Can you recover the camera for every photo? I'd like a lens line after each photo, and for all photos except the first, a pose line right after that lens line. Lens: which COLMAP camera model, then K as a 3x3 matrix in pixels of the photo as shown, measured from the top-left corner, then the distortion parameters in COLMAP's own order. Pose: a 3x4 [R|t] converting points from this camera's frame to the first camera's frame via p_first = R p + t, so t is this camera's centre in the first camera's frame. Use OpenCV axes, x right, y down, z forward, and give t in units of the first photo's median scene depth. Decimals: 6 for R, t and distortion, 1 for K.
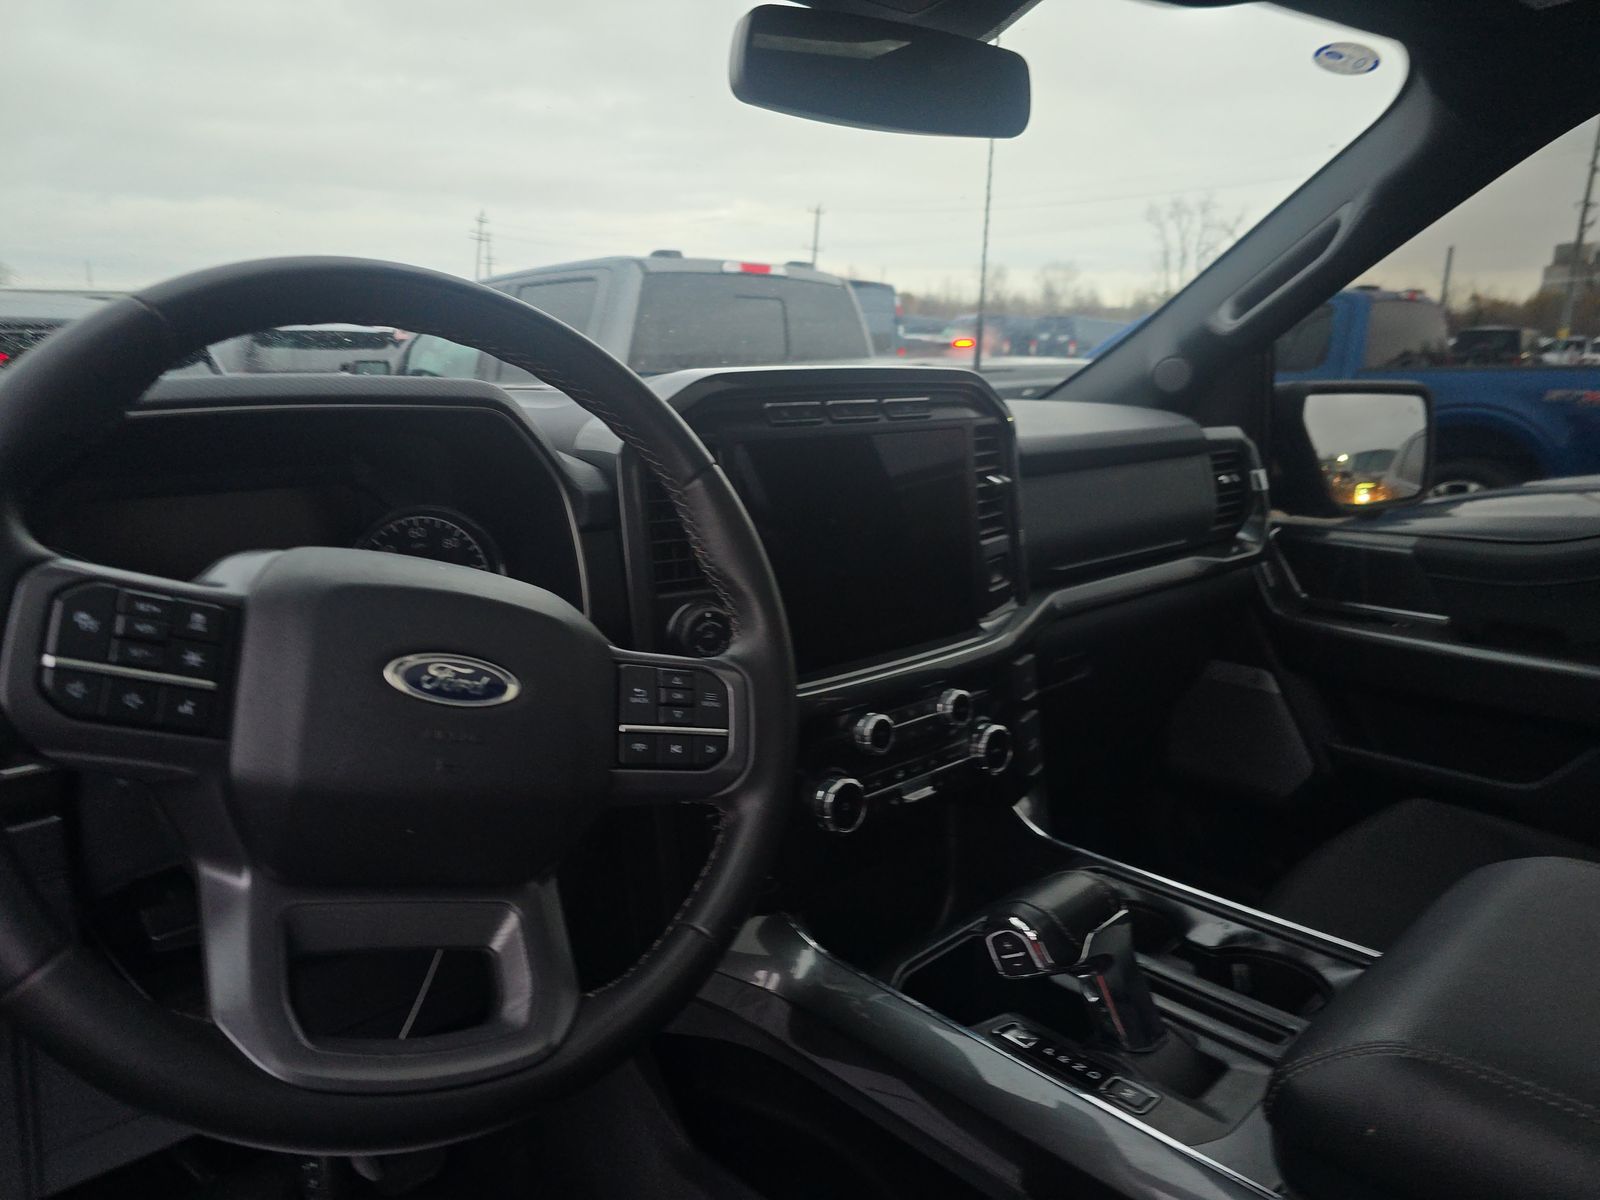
lens RADIAL K [[1081.5, 0, 796.6], [0, 1081.5, 595.4], [0, 0, 1]] dist [0.060134, -0.052944]
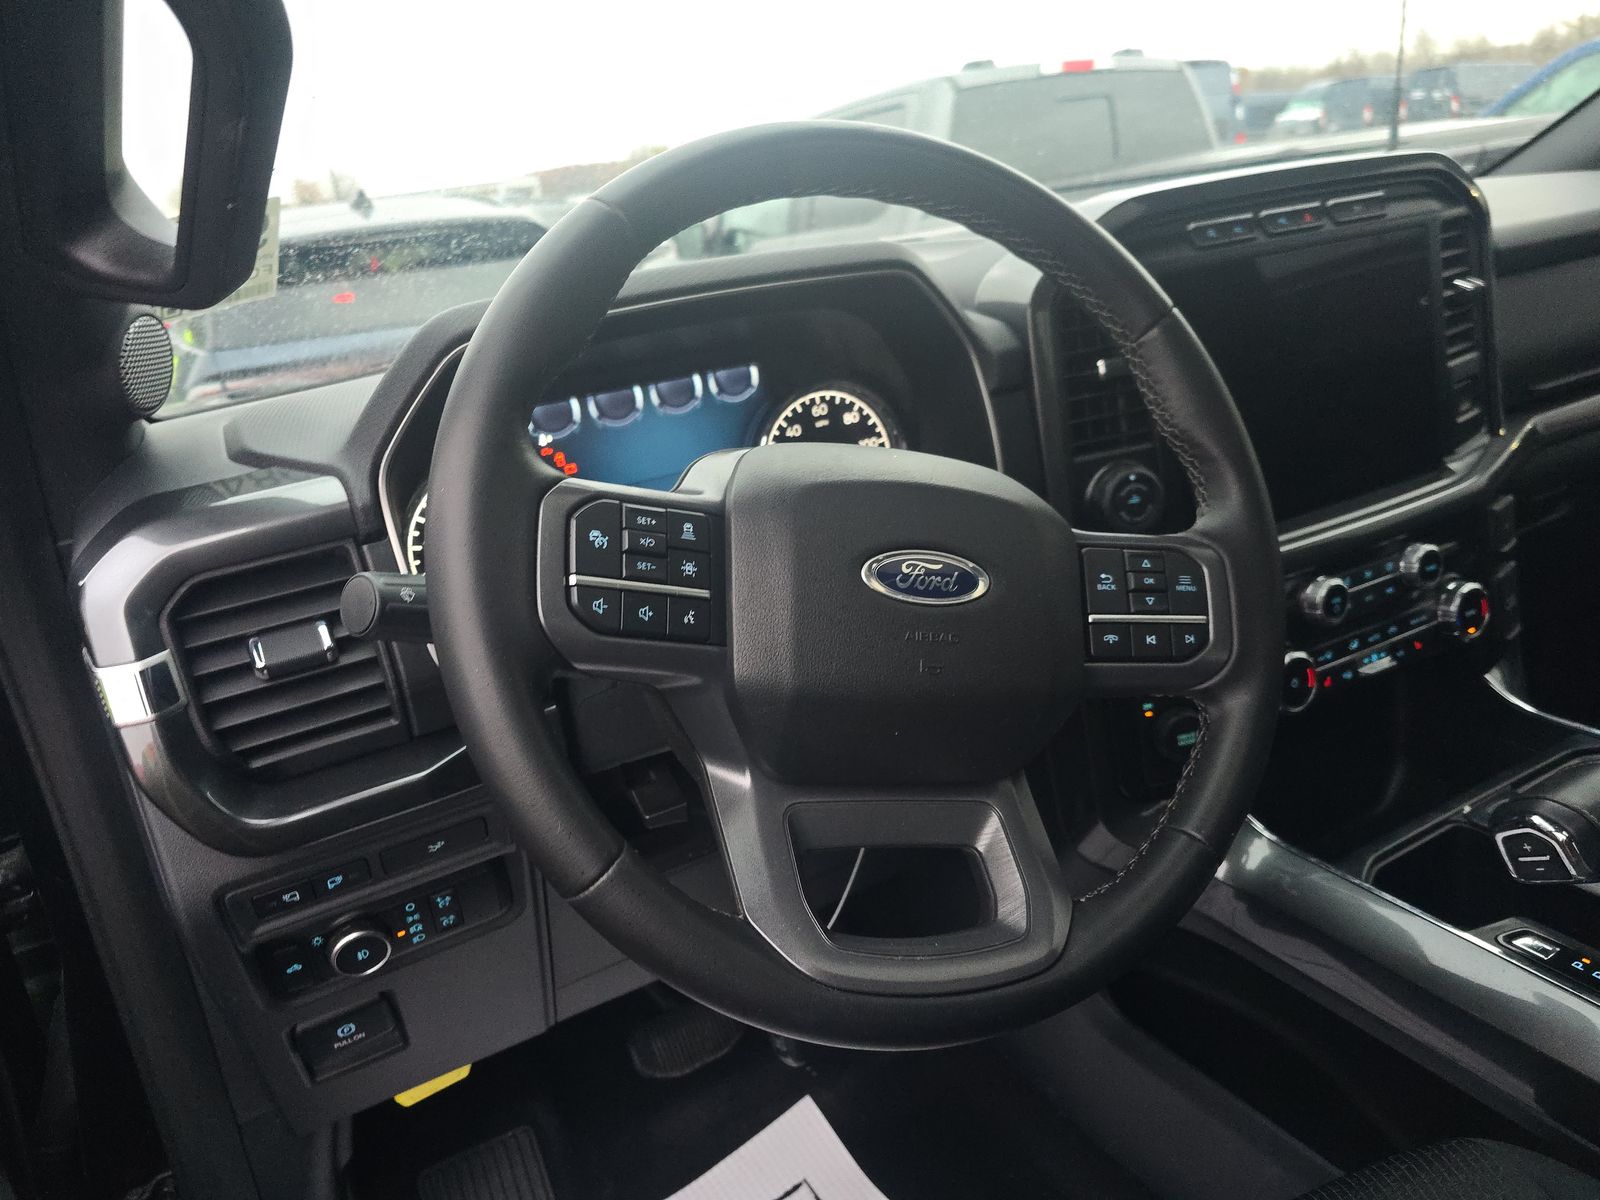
lens RADIAL K [[1081.5, 0, 794.1], [0, 1081.5, 605.3], [0, 0, 1]] dist [0.060134, -0.052944]
pose [[0.959302, -0.022880, -0.281454, -0.099148], [0.065237, 0.987706, 0.142059, -0.023917], [0.274743, -0.154639, 0.949001, 0.044823]]
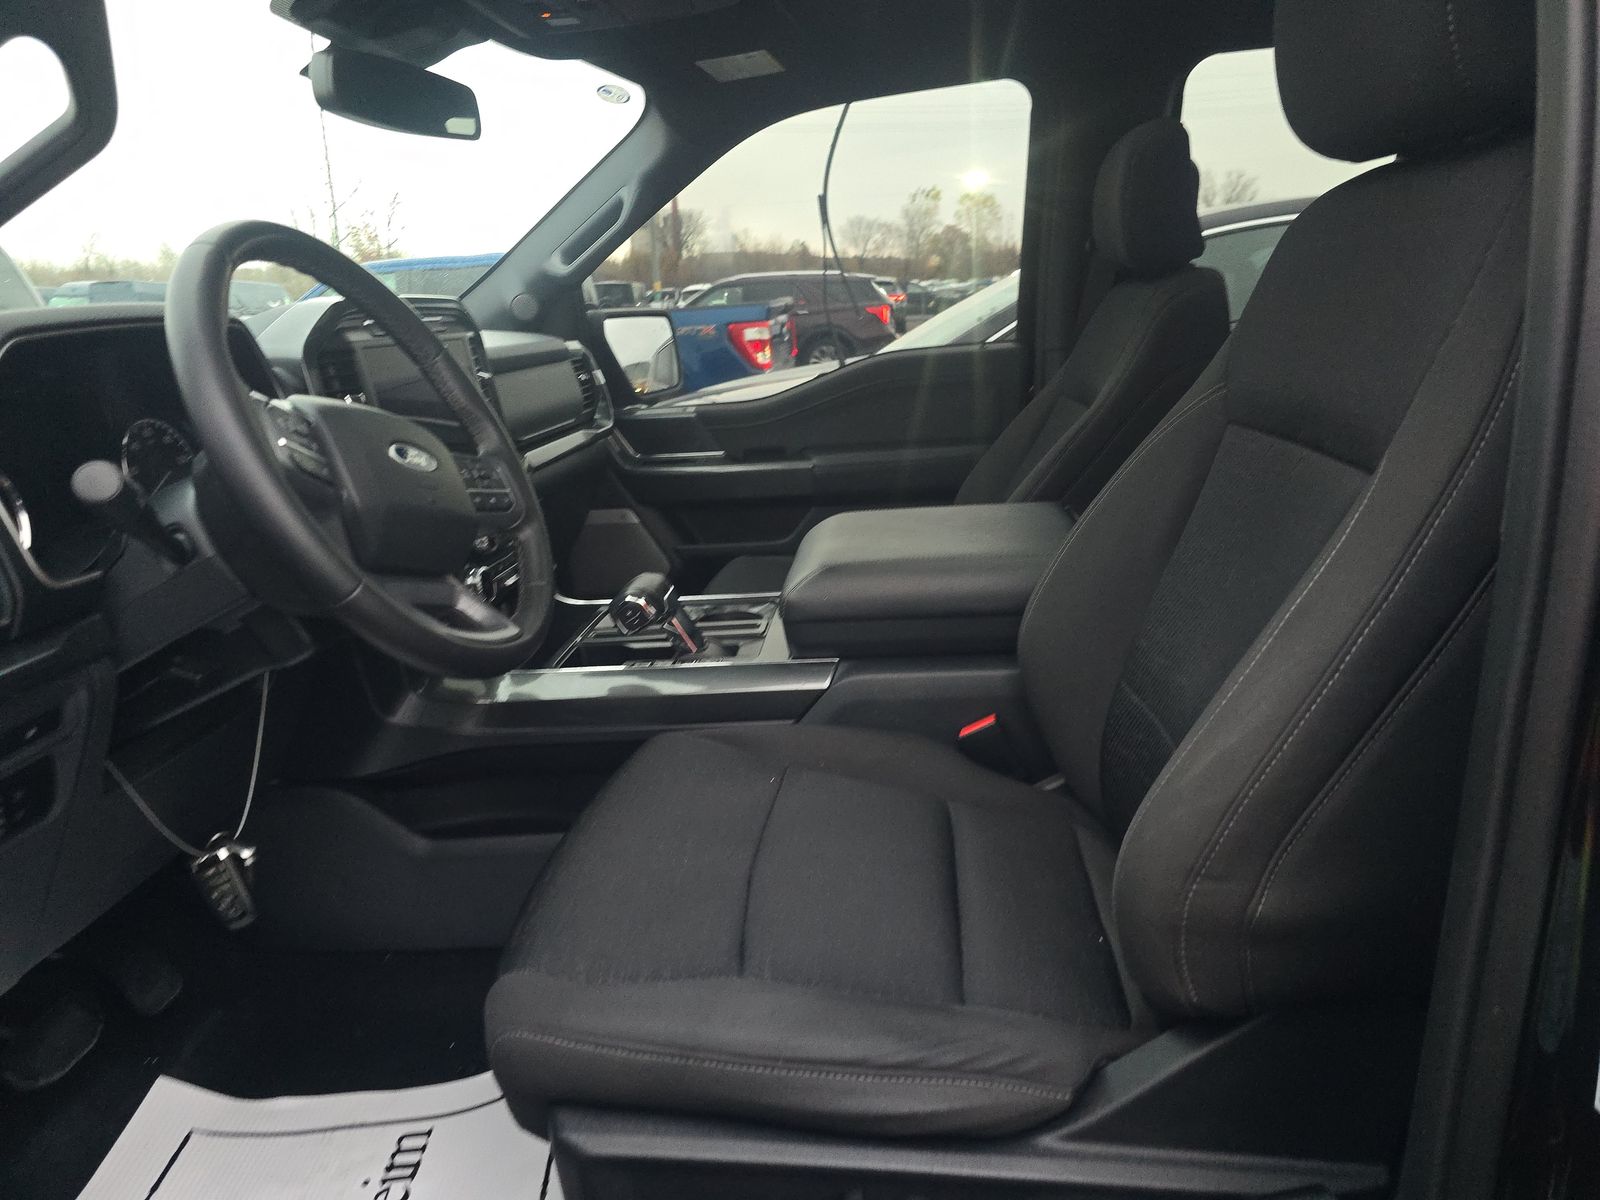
lens RADIAL K [[1081.5, 0, 805.2], [0, 1081.5, 591.0], [0, 0, 1]] dist [0.060134, -0.052944]
pose [[0.743776, -0.211055, 0.634234, -0.630478], [0.192541, 0.976274, 0.099080, 0.147130], [-0.640098, 0.048423, 0.766766, -0.485819]]
